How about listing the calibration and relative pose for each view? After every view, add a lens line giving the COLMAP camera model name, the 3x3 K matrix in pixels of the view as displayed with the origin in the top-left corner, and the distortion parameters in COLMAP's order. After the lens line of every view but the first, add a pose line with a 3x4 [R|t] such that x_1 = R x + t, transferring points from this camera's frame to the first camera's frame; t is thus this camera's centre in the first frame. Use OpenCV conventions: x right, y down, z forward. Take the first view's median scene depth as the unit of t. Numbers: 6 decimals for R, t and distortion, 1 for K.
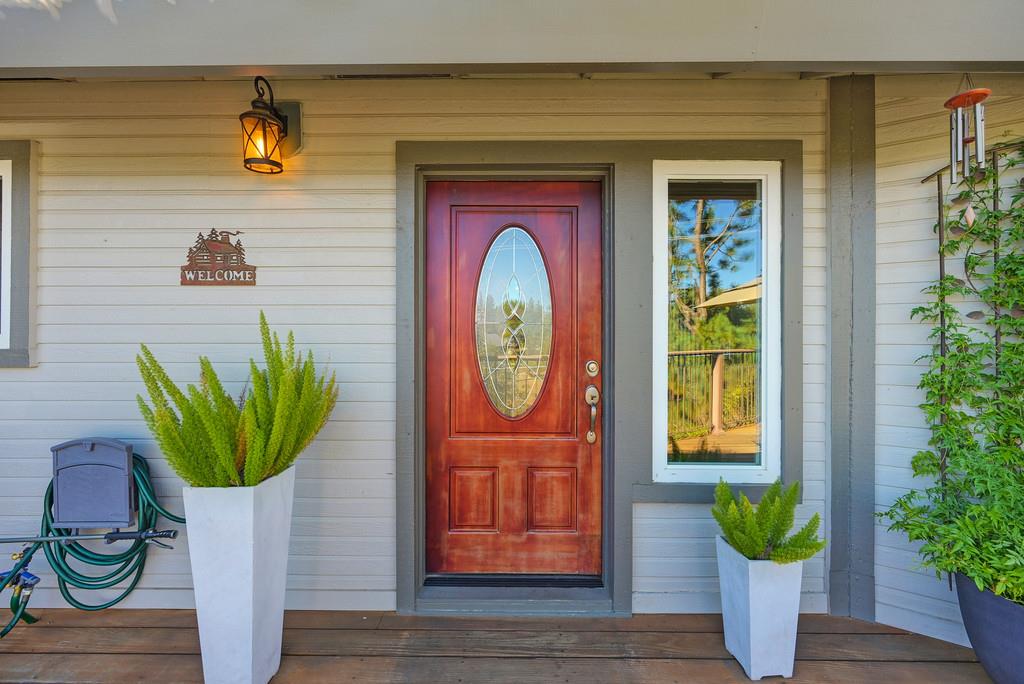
lens RADIAL K [[402.0, 0, 514.8], [0, 402.0, 336.7], [0, 0, 1]] dist [-0.002964, -0.000075]
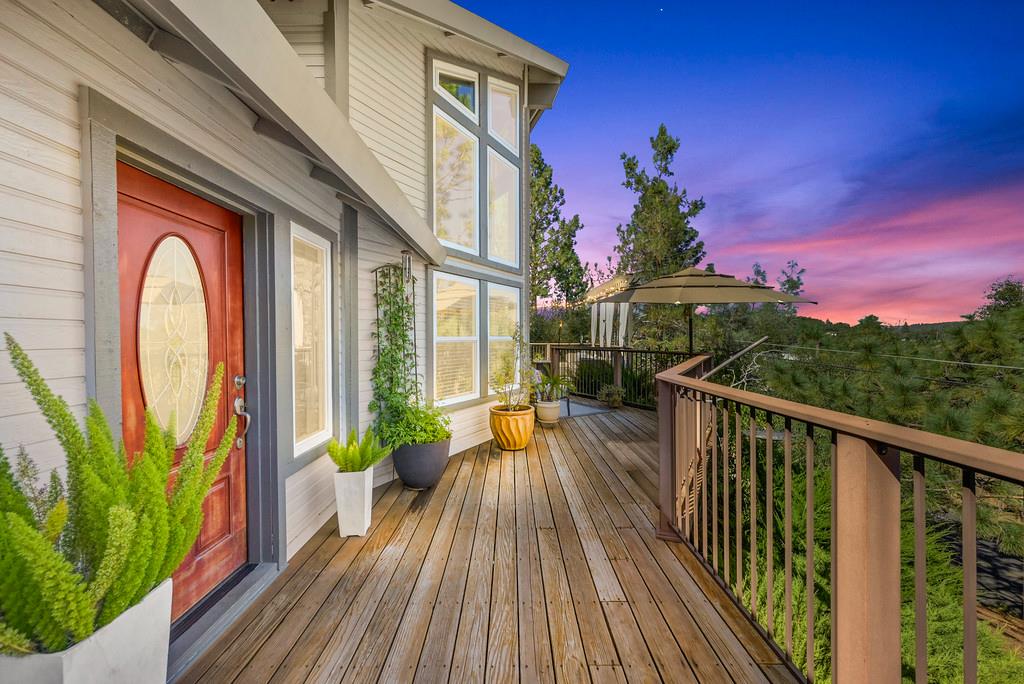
lens RADIAL K [[402.0, 0, 513.2], [0, 402.0, 336.9], [0, 0, 1]] dist [-0.002964, -0.000075]
pose [[-0.009208, -0.003331, 0.999952, -0.984347], [0.001417, 0.999993, 0.003344, -0.051346], [-0.999957, 0.001448, -0.009203, 0.263349]]
